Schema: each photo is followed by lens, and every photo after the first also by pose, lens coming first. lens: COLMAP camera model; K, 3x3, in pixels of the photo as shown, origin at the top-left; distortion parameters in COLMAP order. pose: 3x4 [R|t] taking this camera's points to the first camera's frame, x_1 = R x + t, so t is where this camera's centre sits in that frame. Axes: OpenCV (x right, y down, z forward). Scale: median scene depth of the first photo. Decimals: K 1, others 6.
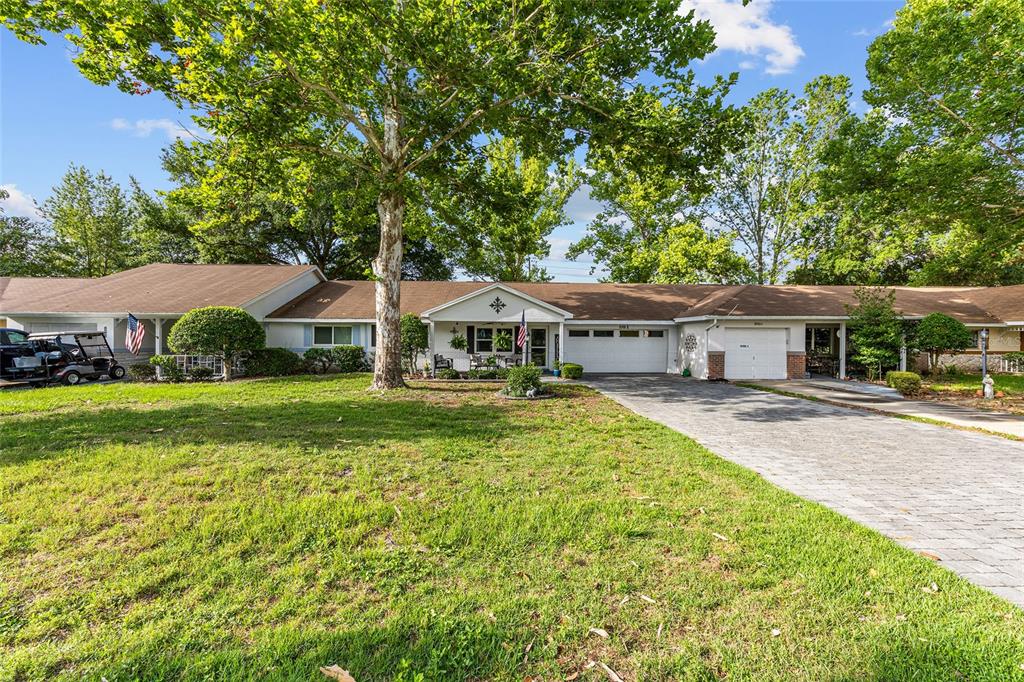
lens RADIAL K [[412.8, 0, 516.8], [0, 412.8, 341.7], [0, 0, 1]] dist [-0.000939, 0.000105]
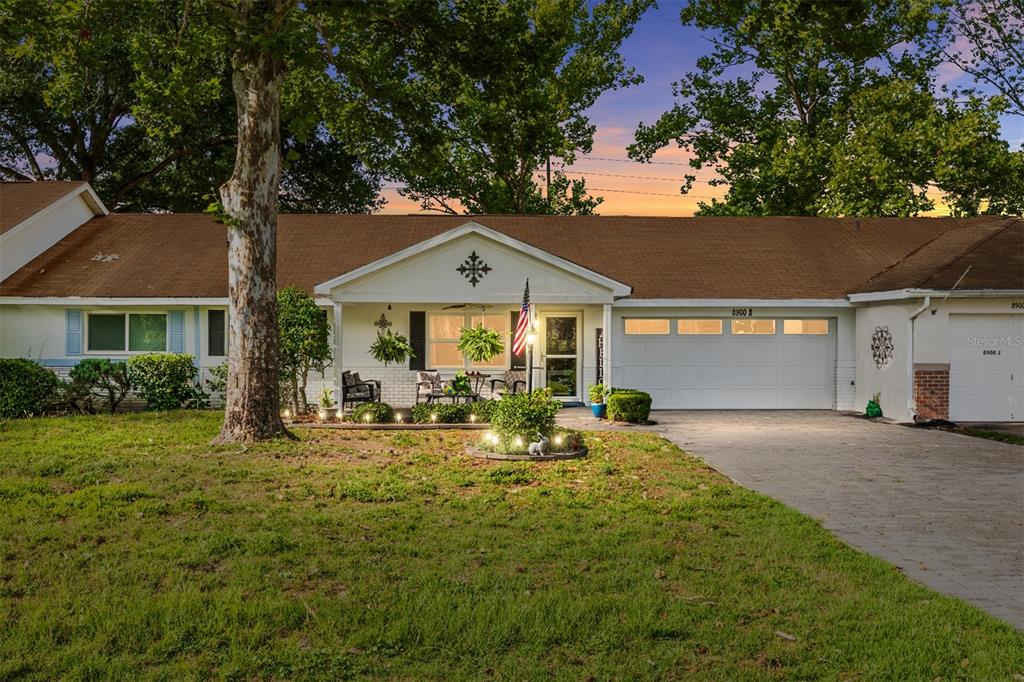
lens RADIAL K [[966.9, 0, 514.2], [0, 966.9, 339.8], [0, 0, 1]] dist [0.000930, 0.000000]
pose [[0.999932, -0.003573, -0.011074, 0.012029], [0.003550, 0.999991, -0.002152, -0.003320], [0.011081, 0.002113, 0.999936, -0.117846]]
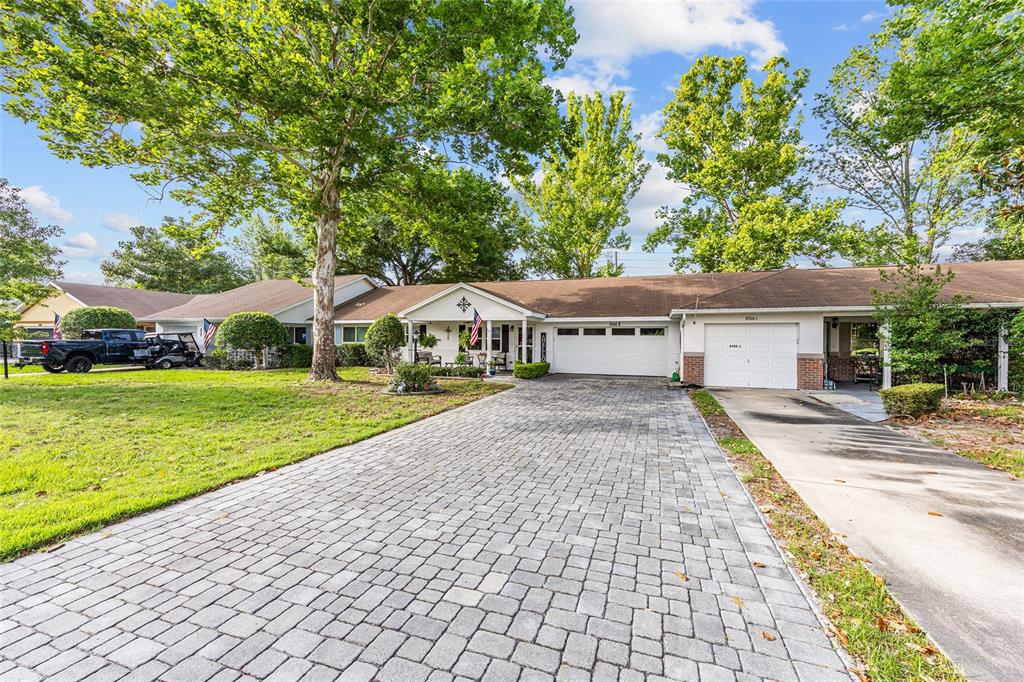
lens RADIAL K [[412.8, 0, 513.8], [0, 412.8, 341.3], [0, 0, 1]] dist [-0.000939, 0.000105]
pose [[0.930317, 0.003317, -0.366740, 0.430204], [-0.003205, 0.999994, 0.000914, 0.001797], [0.366741, 0.000325, 0.930323, 0.085053]]
